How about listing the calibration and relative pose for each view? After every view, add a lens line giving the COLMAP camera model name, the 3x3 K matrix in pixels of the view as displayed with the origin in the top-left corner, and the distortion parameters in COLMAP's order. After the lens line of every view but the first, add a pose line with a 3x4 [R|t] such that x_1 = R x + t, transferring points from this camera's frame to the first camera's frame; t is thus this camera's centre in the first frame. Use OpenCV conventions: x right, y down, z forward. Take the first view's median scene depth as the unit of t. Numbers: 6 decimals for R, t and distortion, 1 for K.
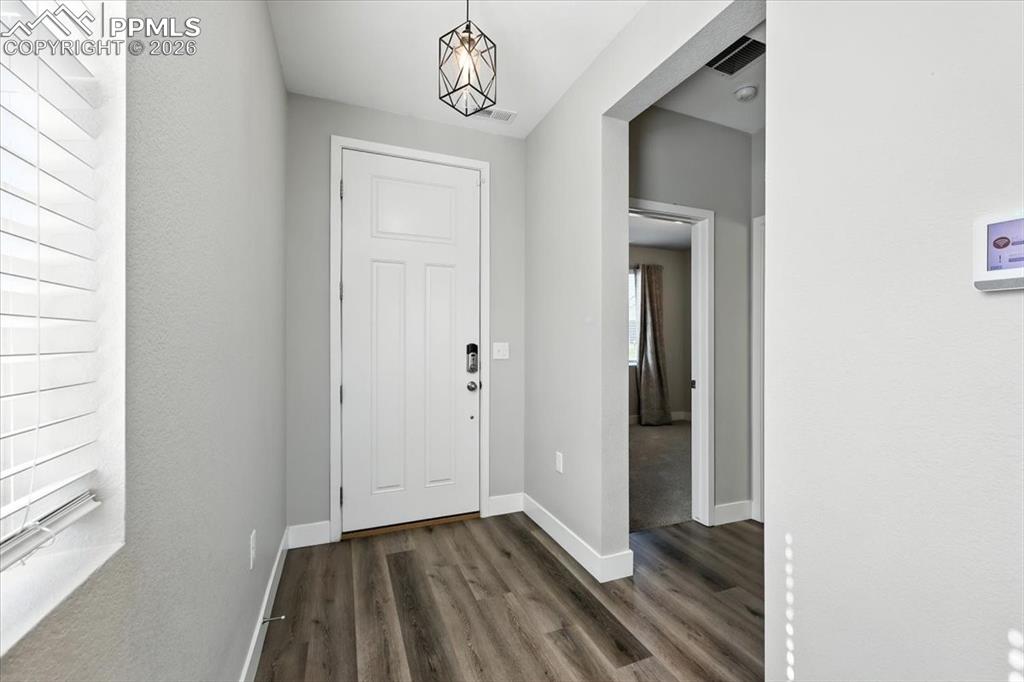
lens RADIAL K [[417.2, 0, 517.1], [0, 417.2, 344.4], [0, 0, 1]] dist [0.002773, 0.000962]
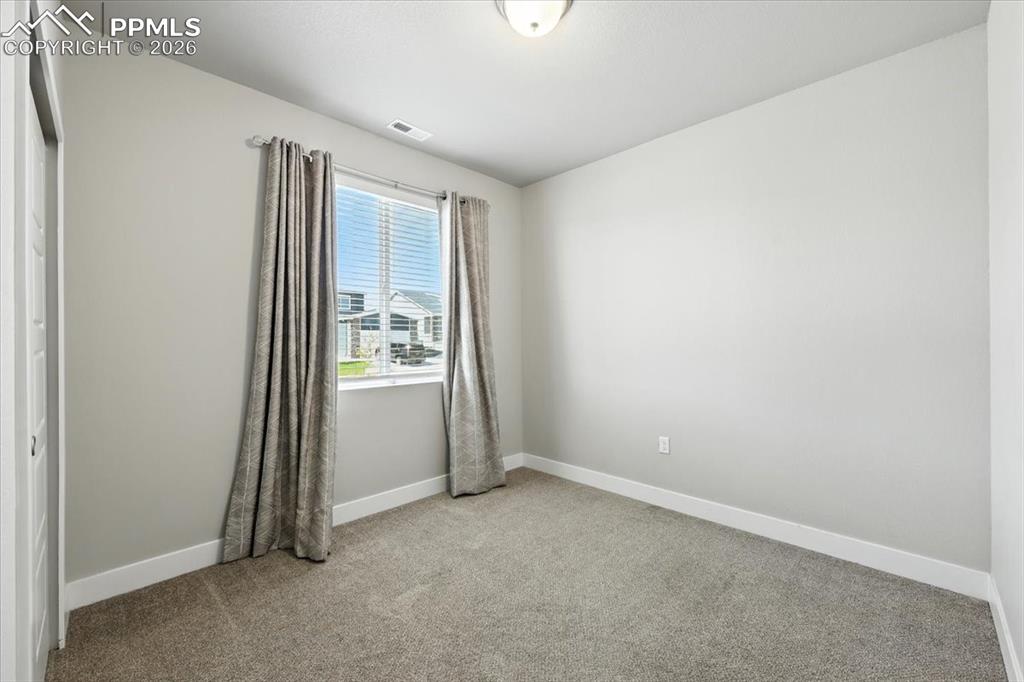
lens RADIAL K [[417.2, 0, 508.1], [0, 417.2, 335.9], [0, 0, 1]] dist [0.002773, 0.000962]
pose [[0.924378, -0.006170, 0.381428, 0.161120], [0.005695, 0.999981, 0.002373, -0.009077], [-0.381435, -0.000021, 0.924396, 0.479041]]
